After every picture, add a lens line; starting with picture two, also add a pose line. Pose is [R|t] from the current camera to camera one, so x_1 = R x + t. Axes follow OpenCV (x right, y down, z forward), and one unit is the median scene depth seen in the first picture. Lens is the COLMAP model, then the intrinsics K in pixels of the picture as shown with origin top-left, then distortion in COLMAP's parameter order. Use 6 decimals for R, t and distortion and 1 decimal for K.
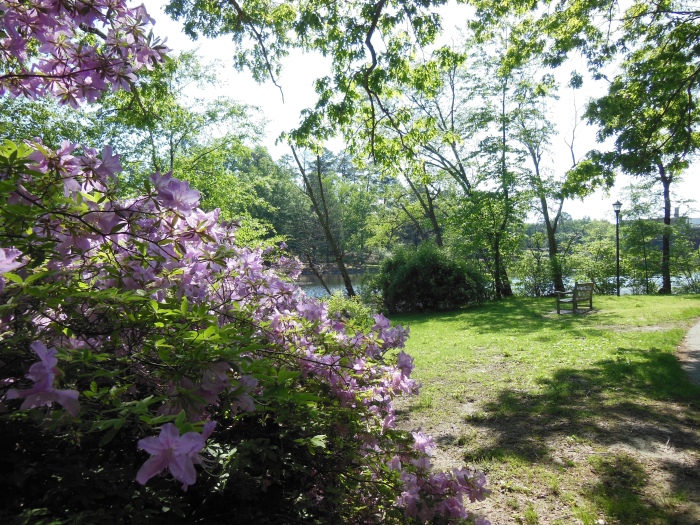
lens RADIAL K [[510.1, 0, 342.1], [0, 510.1, 260.5], [0, 0, 1]] dist [-0.027113, 0.055057]
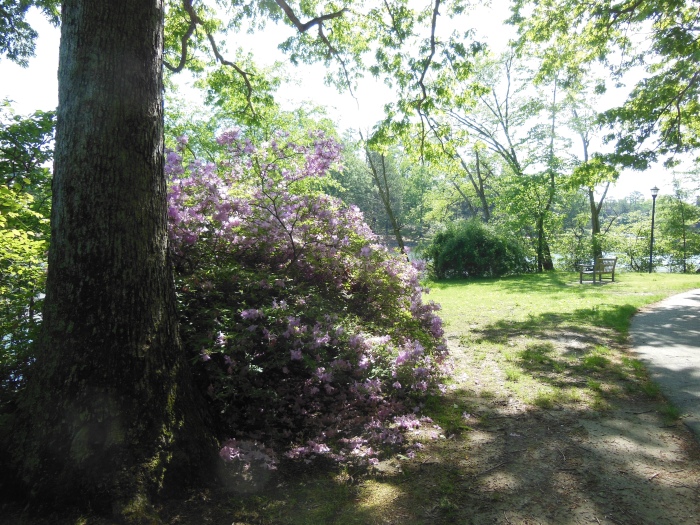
lens RADIAL K [[510.1, 0, 342.1], [0, 510.1, 260.5], [0, 0, 1]] dist [-0.027113, 0.055057]
pose [[0.992734, 0.041210, -0.113052, 0.006165], [-0.034985, 0.997789, 0.056510, 0.004900], [0.115131, -0.052144, 0.991981, -0.252725]]
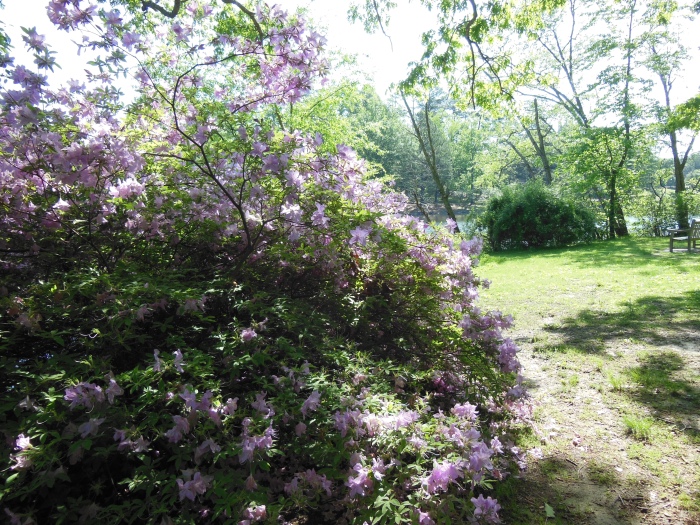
lens RADIAL K [[510.1, 0, 342.1], [0, 510.1, 260.5], [0, 0, 1]] dist [-0.027113, 0.055057]
pose [[0.977966, 0.019302, -0.207871, 0.010317], [0.004588, 0.993489, 0.113837, 0.006548], [0.208715, -0.112282, 0.971510, -0.095077]]
